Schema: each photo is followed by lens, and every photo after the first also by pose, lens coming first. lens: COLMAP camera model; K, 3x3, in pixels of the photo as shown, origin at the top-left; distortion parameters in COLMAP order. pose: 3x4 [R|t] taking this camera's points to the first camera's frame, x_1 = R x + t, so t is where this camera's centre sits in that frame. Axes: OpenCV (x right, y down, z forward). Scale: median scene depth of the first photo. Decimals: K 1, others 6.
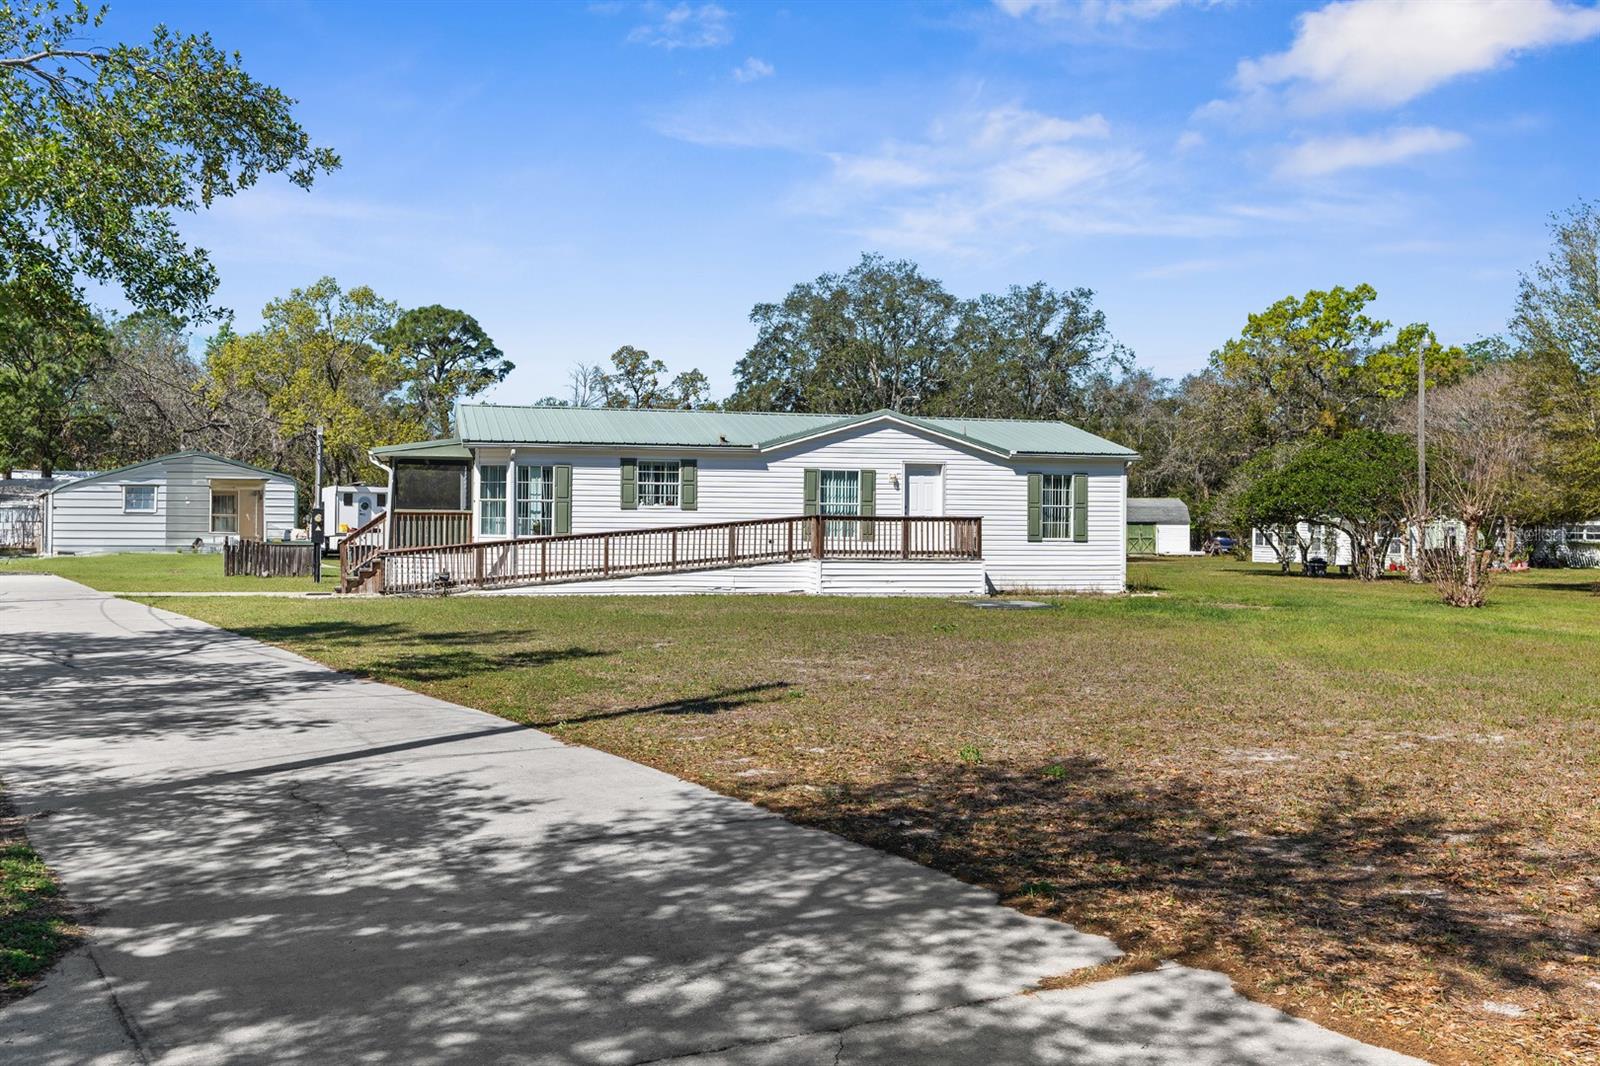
lens RADIAL K [[1486.2, 0, 801.8], [0, 1486.2, 534.1], [0, 0, 1]] dist [0.013706, 0.005031]
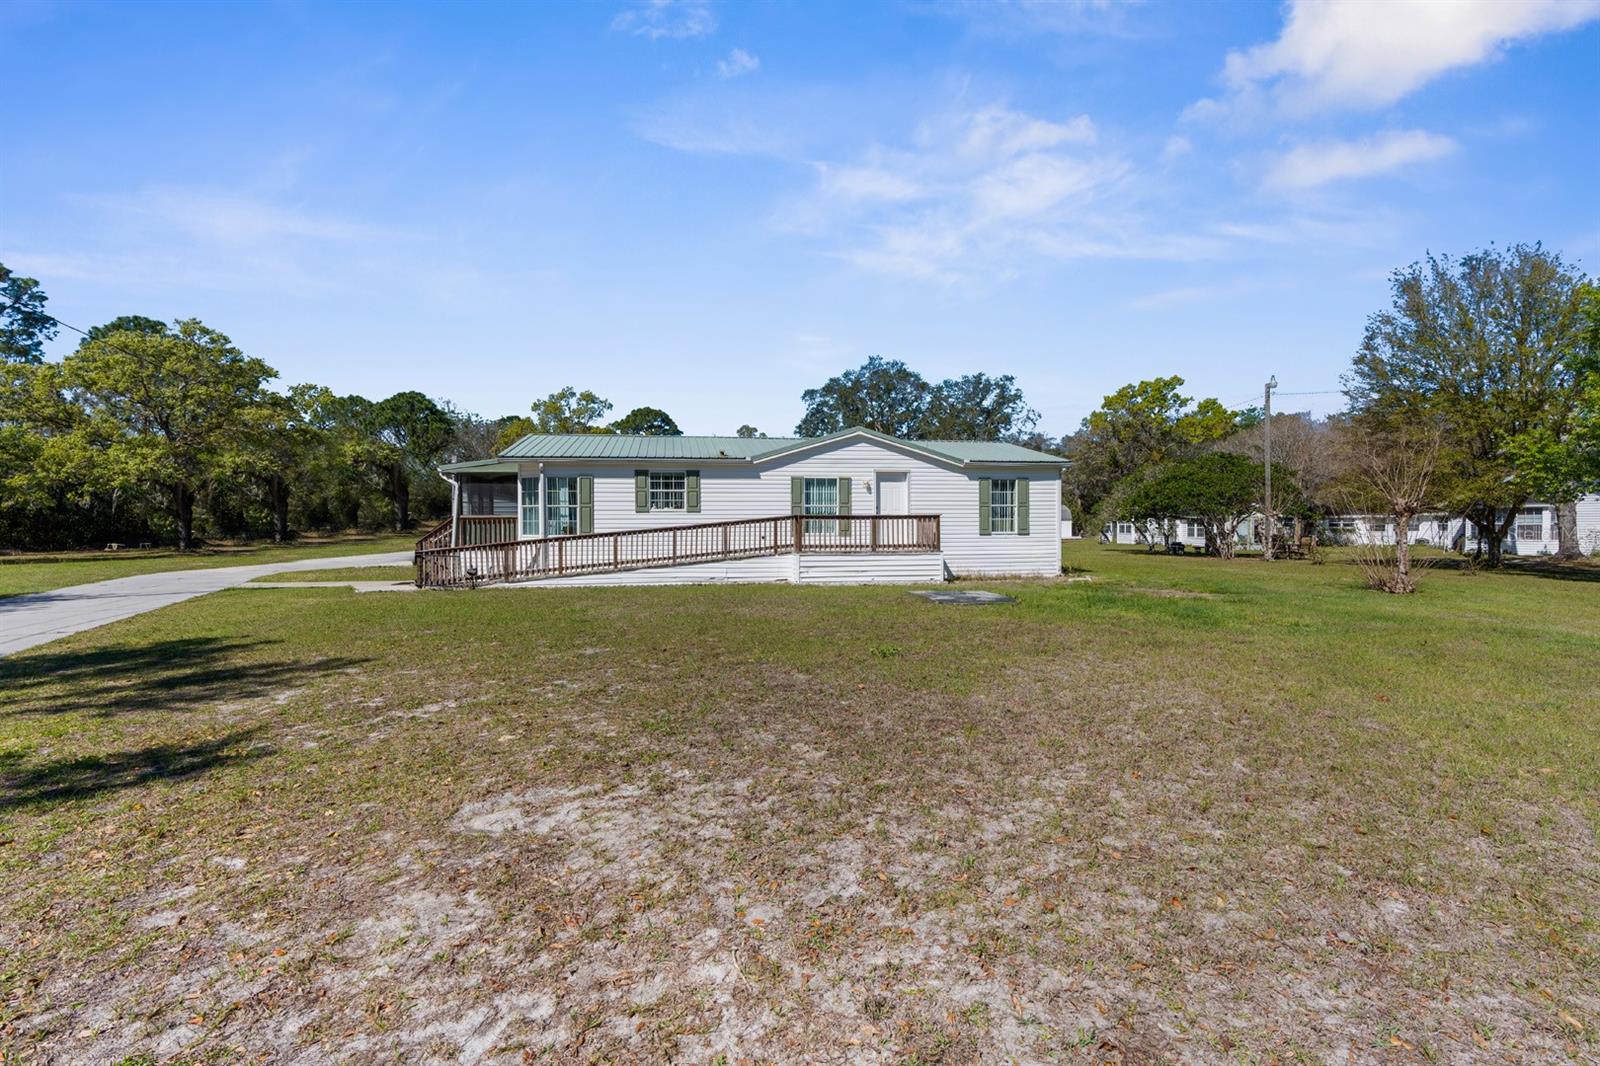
lens RADIAL K [[728.5, 0, 796.7], [0, 728.5, 543.0], [0, 0, 1]] dist [-0.010286, 0.000163]
pose [[0.996311, -0.010309, -0.085195, 0.055283], [0.011974, 0.999747, 0.019061, -0.001616], [0.084977, -0.020011, 0.996182, 0.405754]]
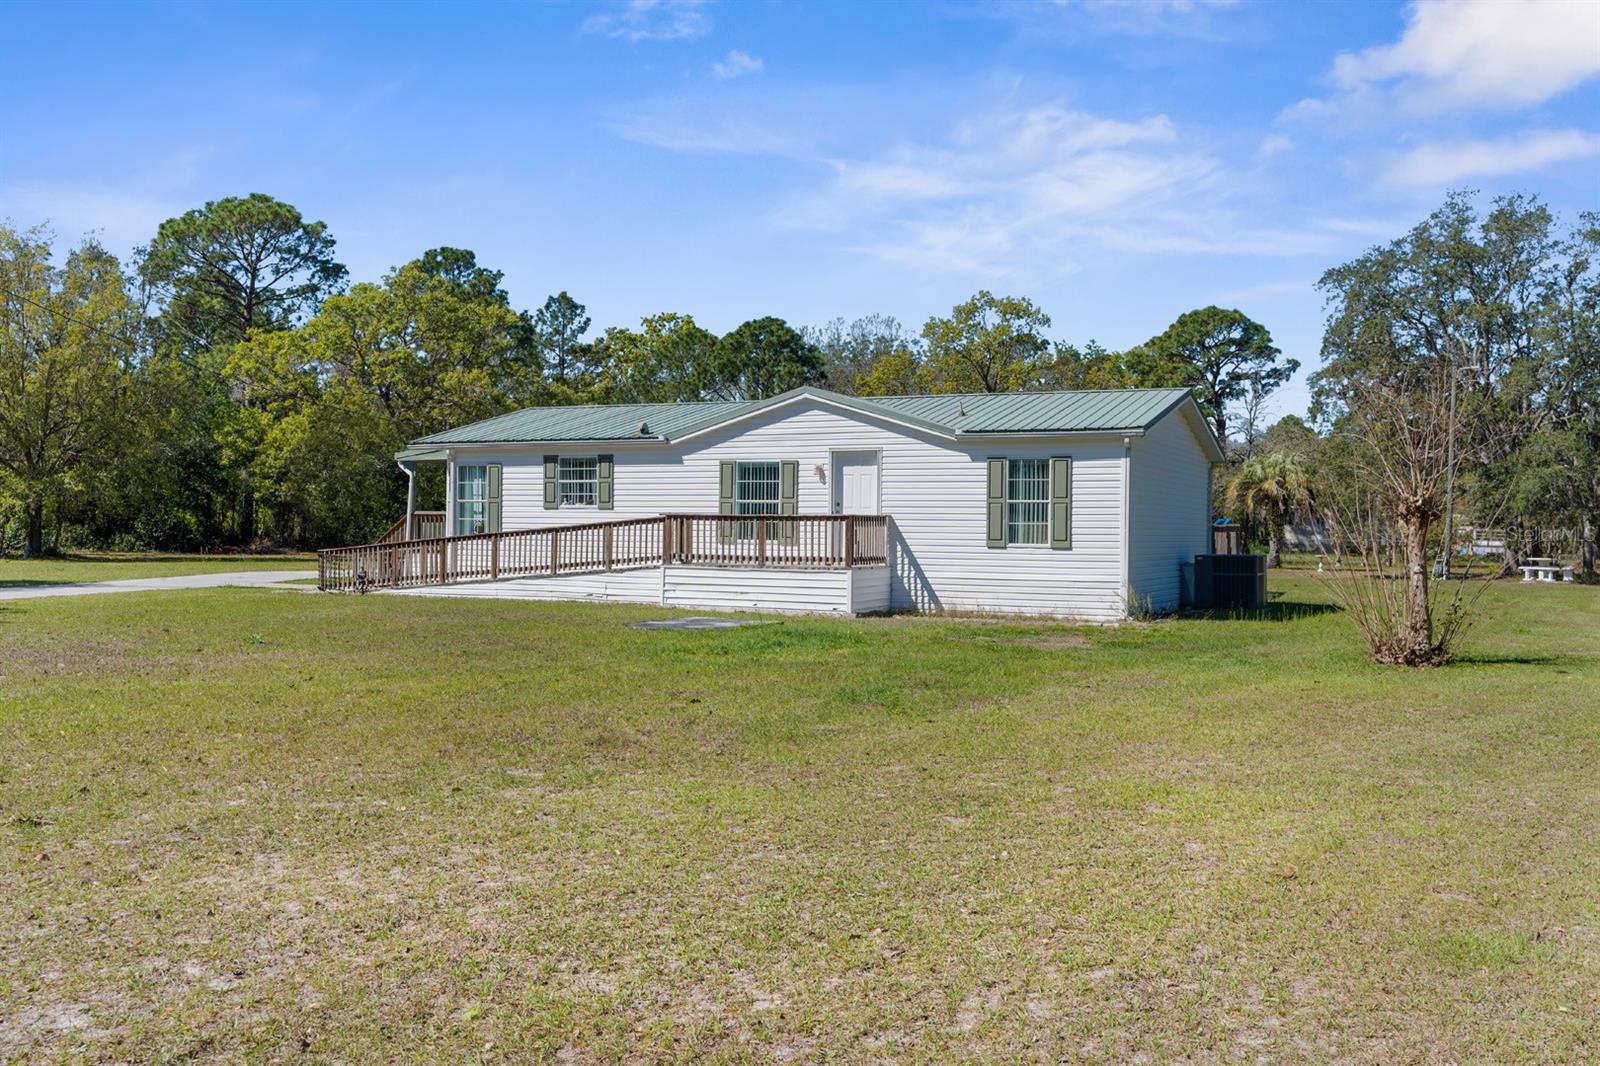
lens RADIAL K [[1465.6, 0, 793.7], [0, 1465.6, 533.1], [0, 0, 1]] dist [0.008659, 0.001205]
pose [[0.765620, 0.002211, -0.643289, 0.576853], [-0.008075, 0.999948, -0.006173, 0.002938], [0.643242, 0.009921, 0.765599, 0.368397]]
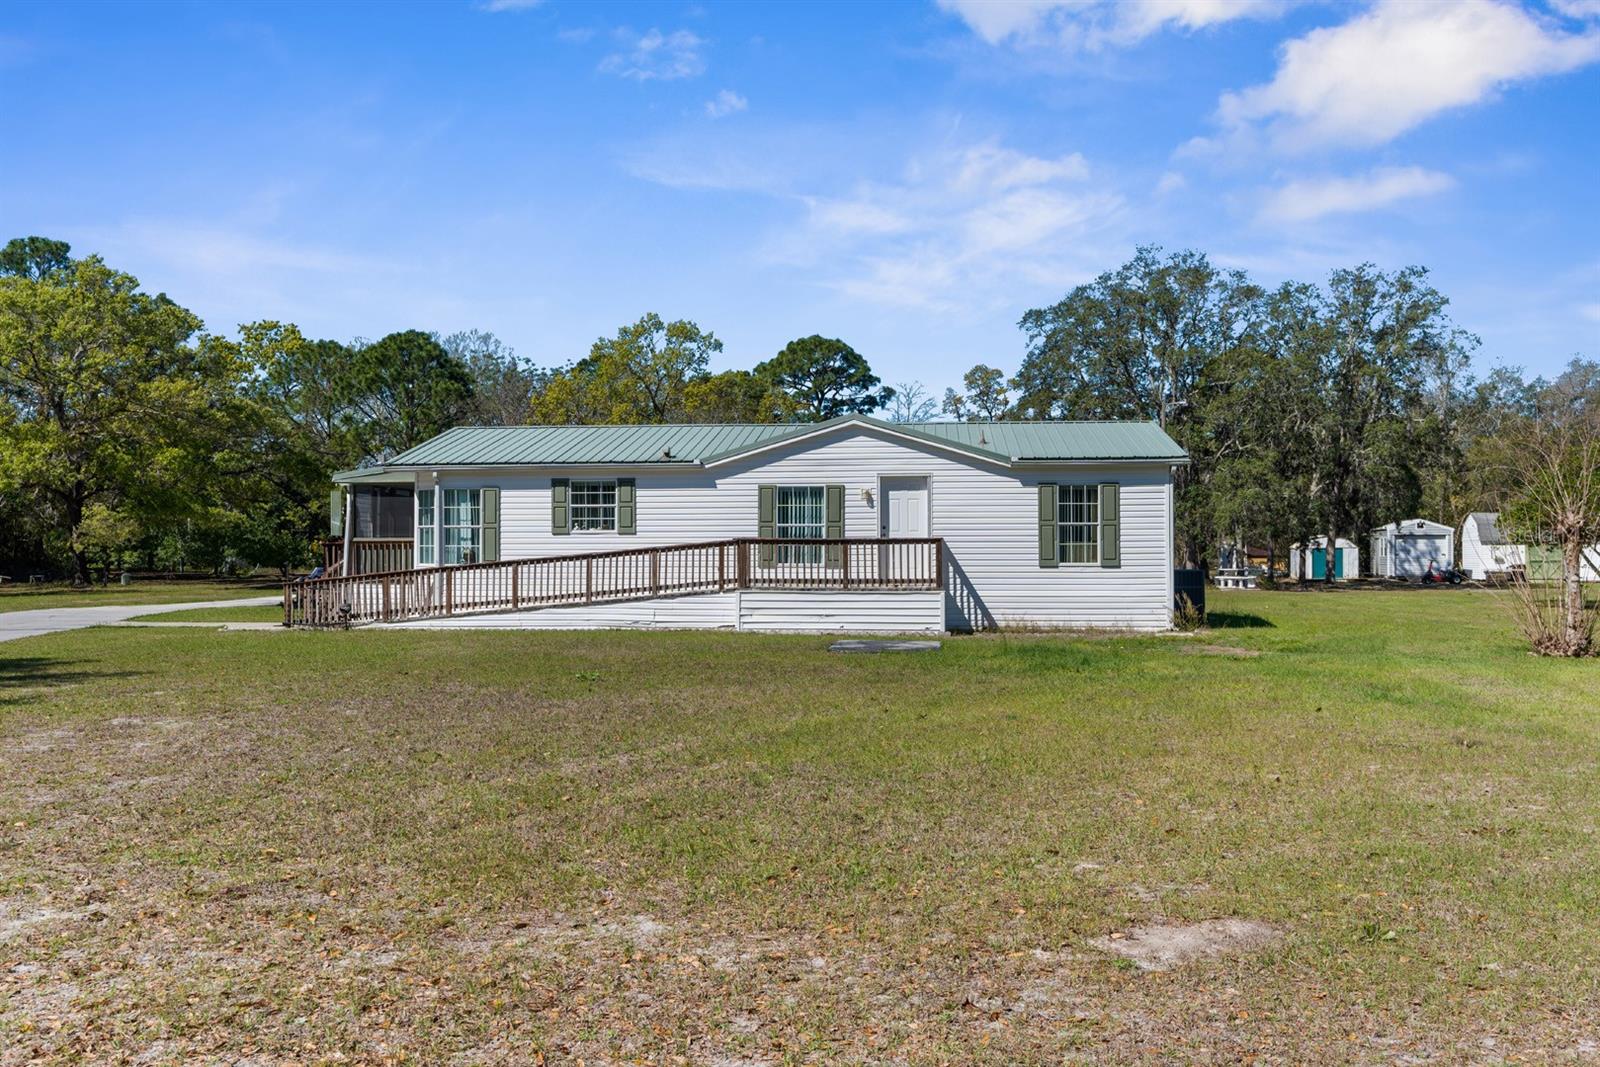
lens RADIAL K [[1471.0, 0, 798.3], [0, 1471.0, 558.1], [0, 0, 1]] dist [0.001520, -0.015873]
pose [[0.939244, -0.007984, -0.343158, 0.314467], [0.007556, 0.999968, -0.002584, 0.001028], [0.343168, -0.000166, 0.939274, 0.196214]]
